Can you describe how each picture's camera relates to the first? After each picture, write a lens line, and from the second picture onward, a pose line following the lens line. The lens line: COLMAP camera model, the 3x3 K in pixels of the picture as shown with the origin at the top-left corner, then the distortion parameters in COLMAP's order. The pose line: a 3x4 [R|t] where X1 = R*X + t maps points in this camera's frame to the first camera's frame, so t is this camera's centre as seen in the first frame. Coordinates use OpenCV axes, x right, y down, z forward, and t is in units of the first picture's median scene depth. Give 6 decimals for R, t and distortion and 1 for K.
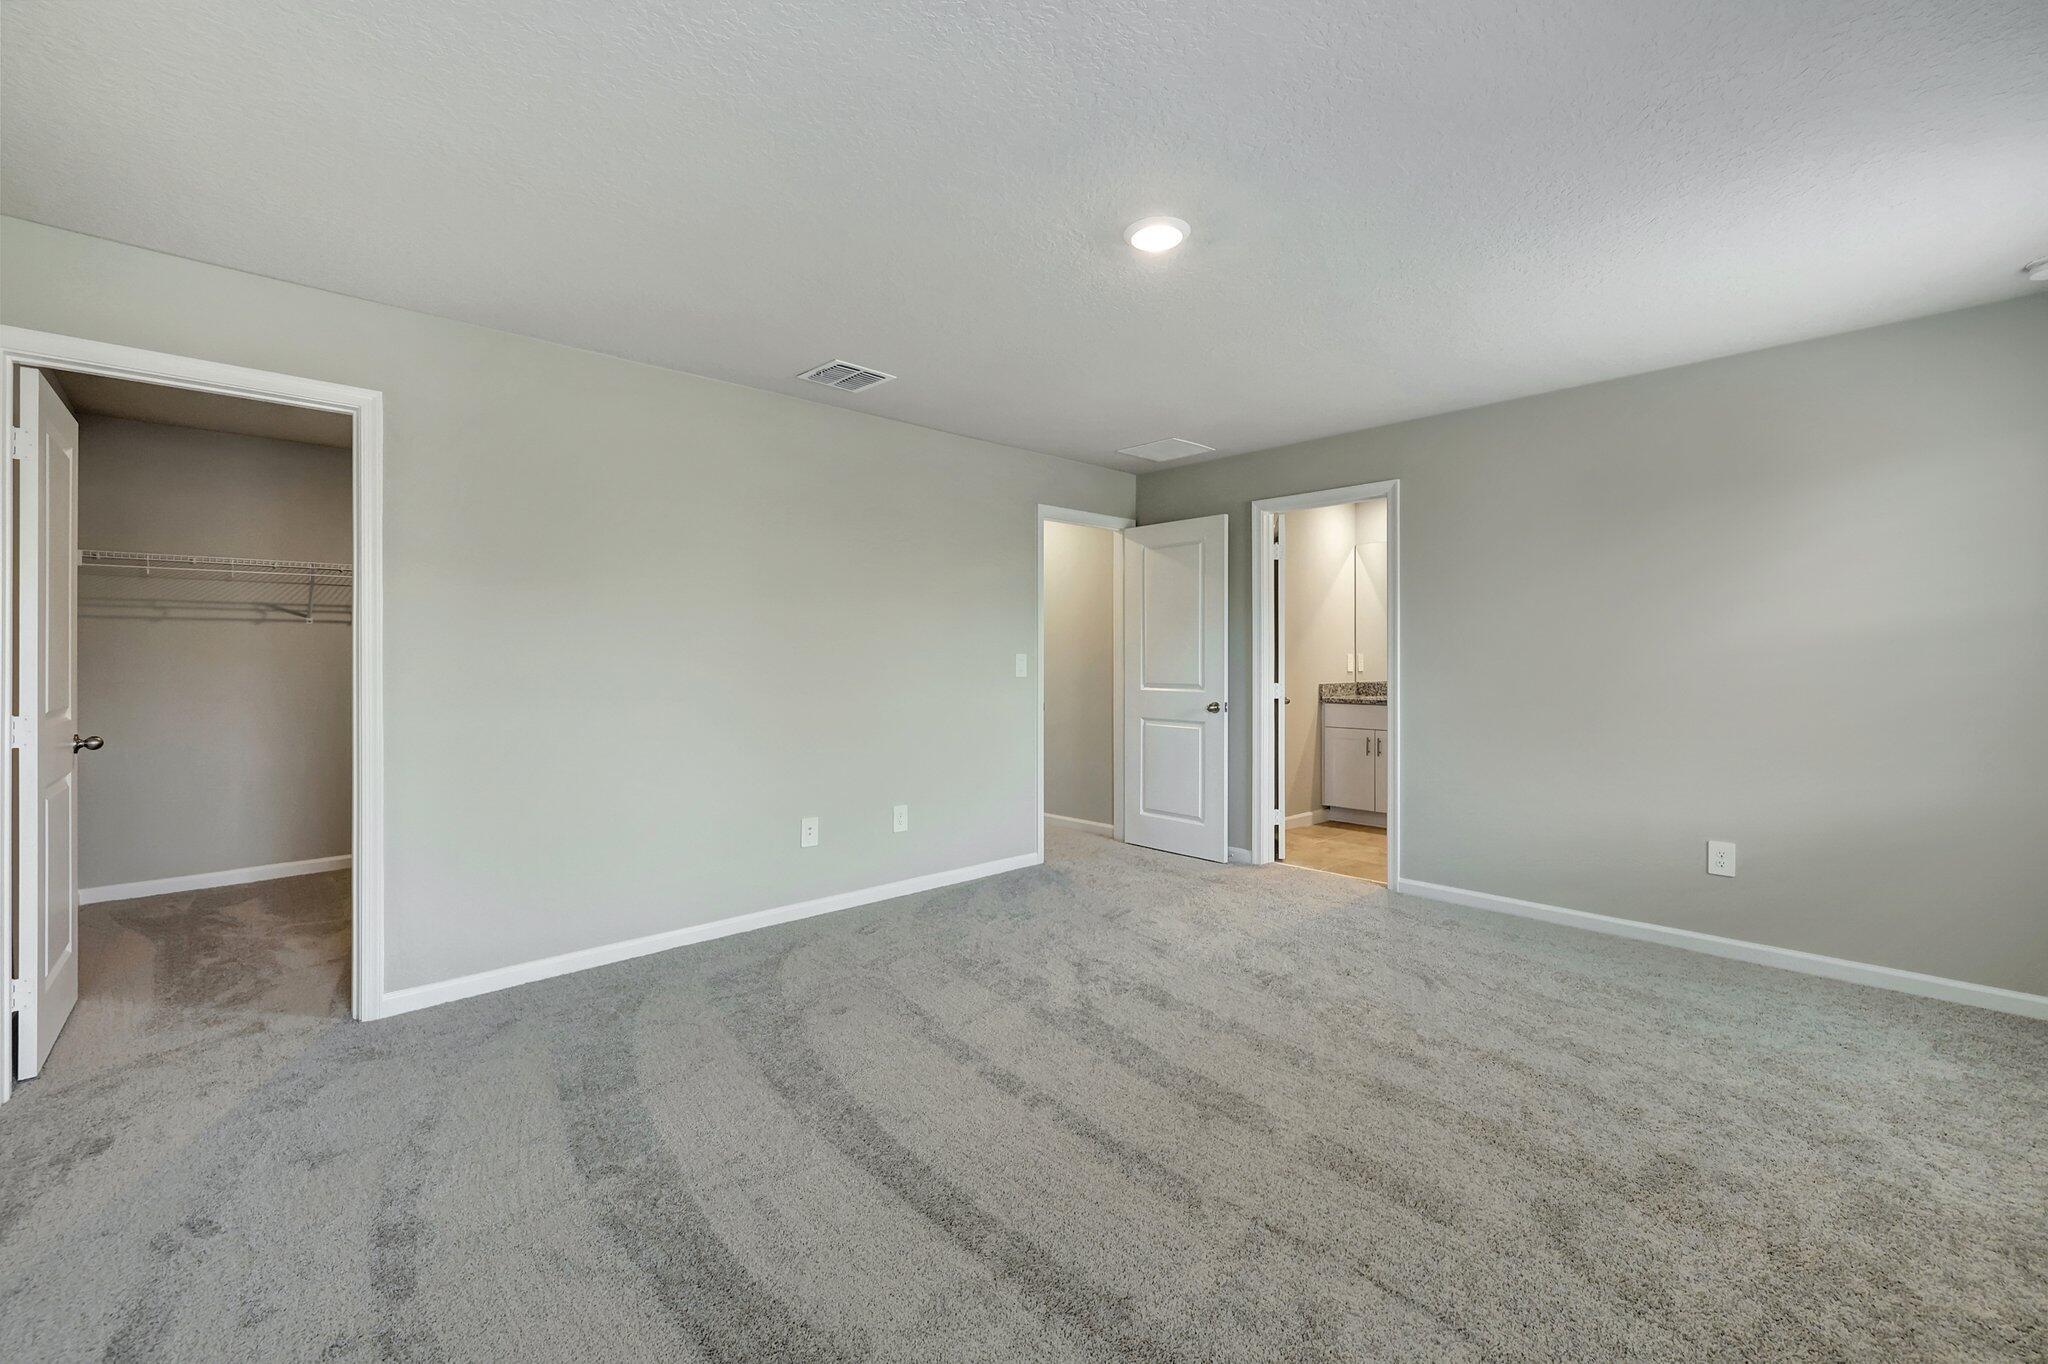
lens RADIAL K [[855.9, 0, 1021.3], [0, 855.9, 665.2], [0, 0, 1]] dist [0.000261, -0.000313]
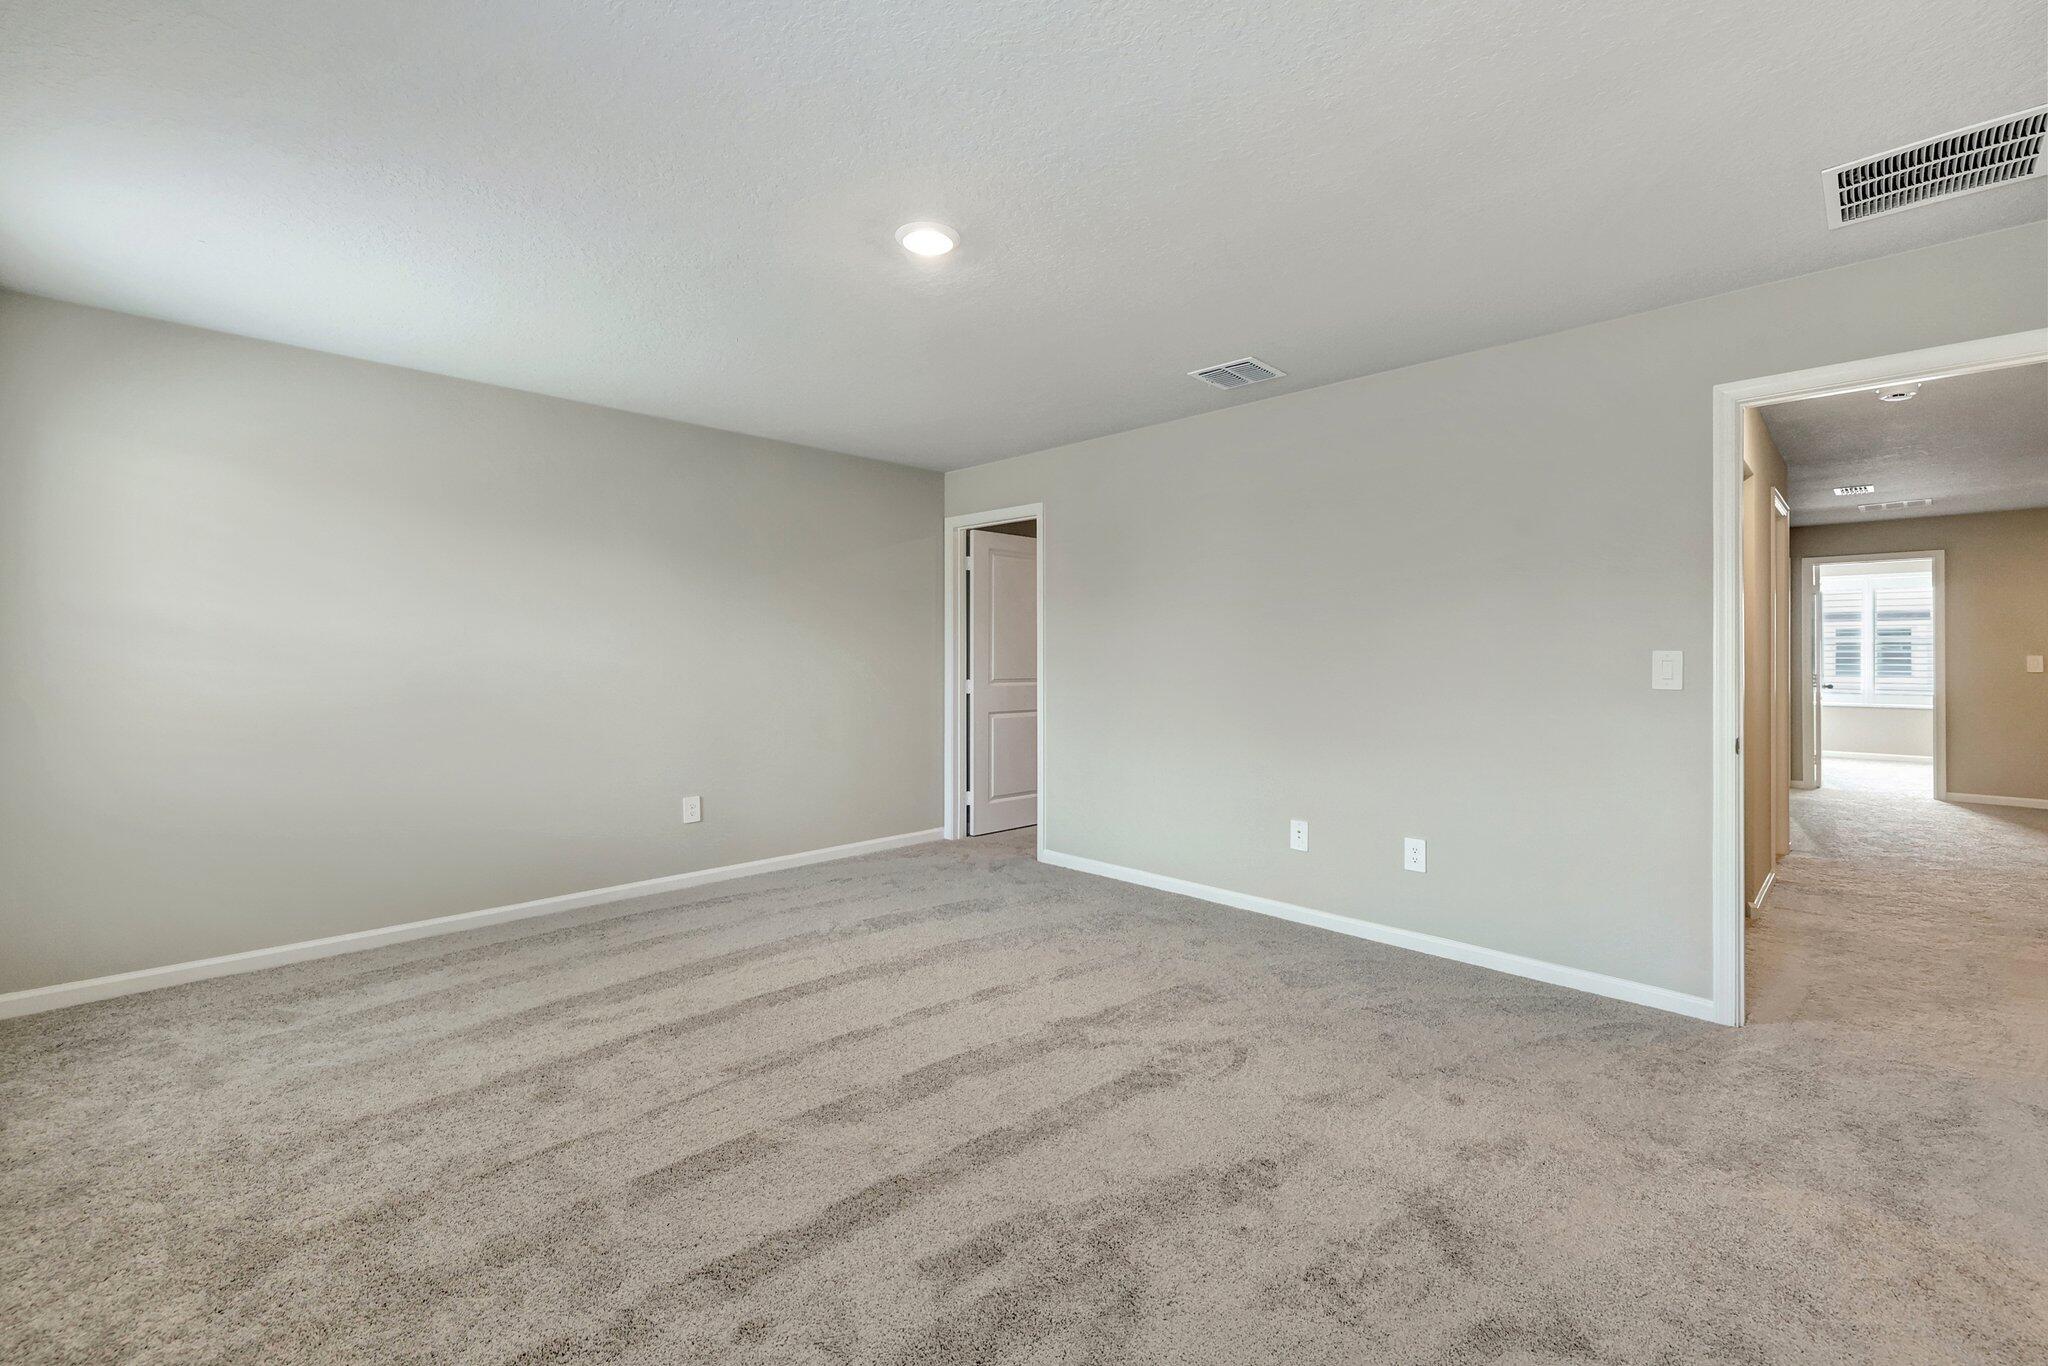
lens RADIAL K [[887.9, 0, 1061.7], [0, 887.9, 654.5], [0, 0, 1]] dist [-0.001182, -0.000357]
pose [[0.045709, 0.001069, -0.998954, 0.650563], [-0.015907, 0.999873, 0.000343, -0.004137], [0.998828, 0.015875, 0.045720, 0.598814]]
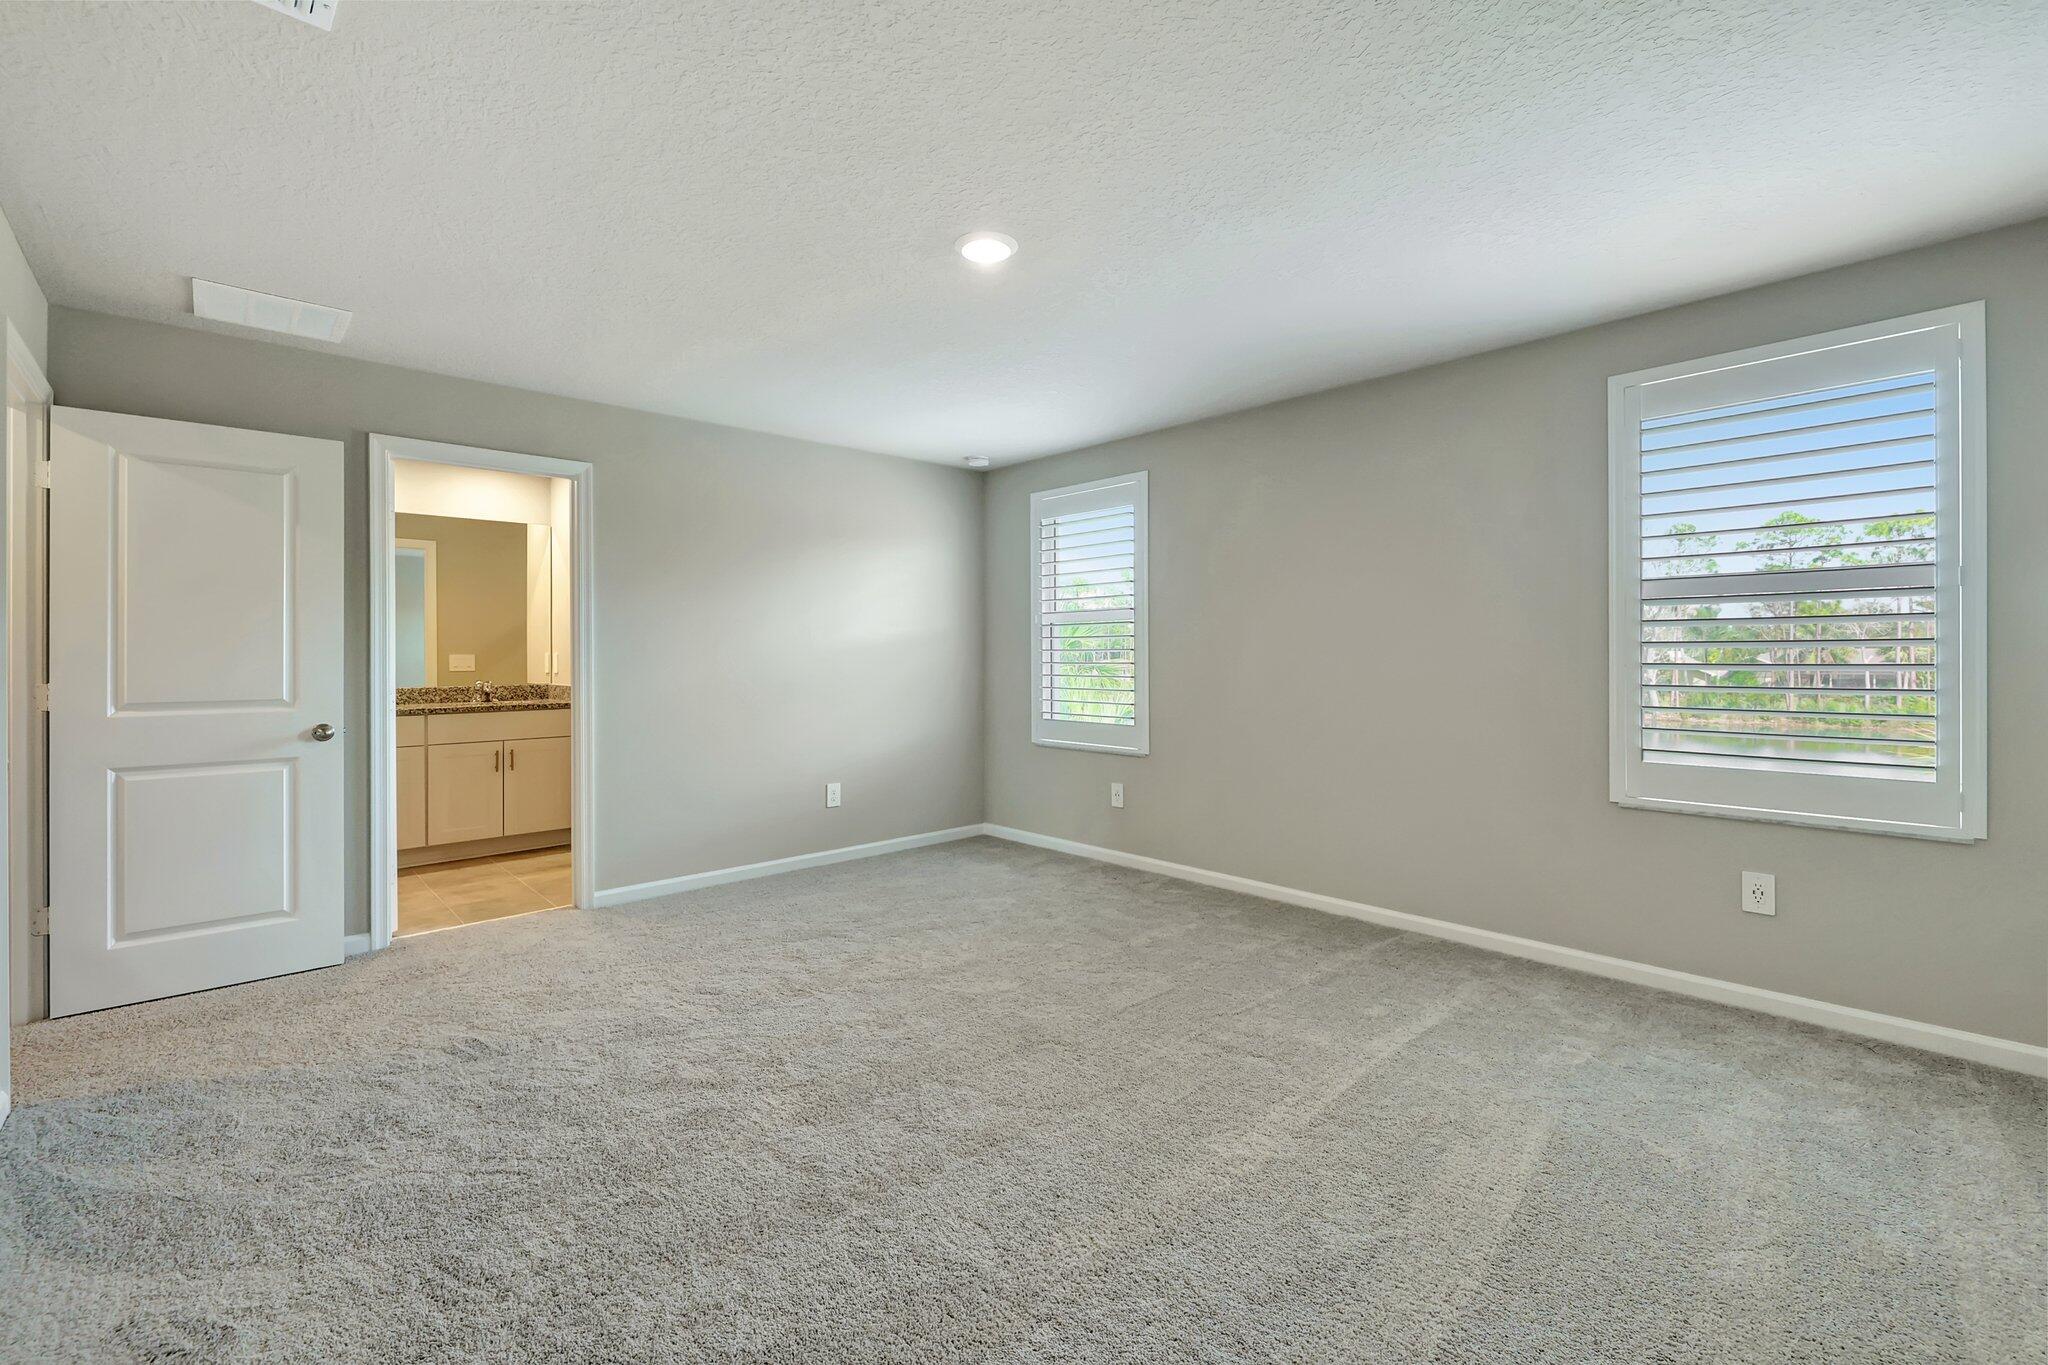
lens RADIAL K [[855.9, 0, 1021.3], [0, 855.9, 665.7], [0, 0, 1]] dist [0.000261, -0.000313]
pose [[0.008203, -0.010140, 0.999915, -0.471646], [0.013609, 0.999857, 0.010028, -0.000959], [-0.999874, 0.013525, 0.008340, 0.511677]]
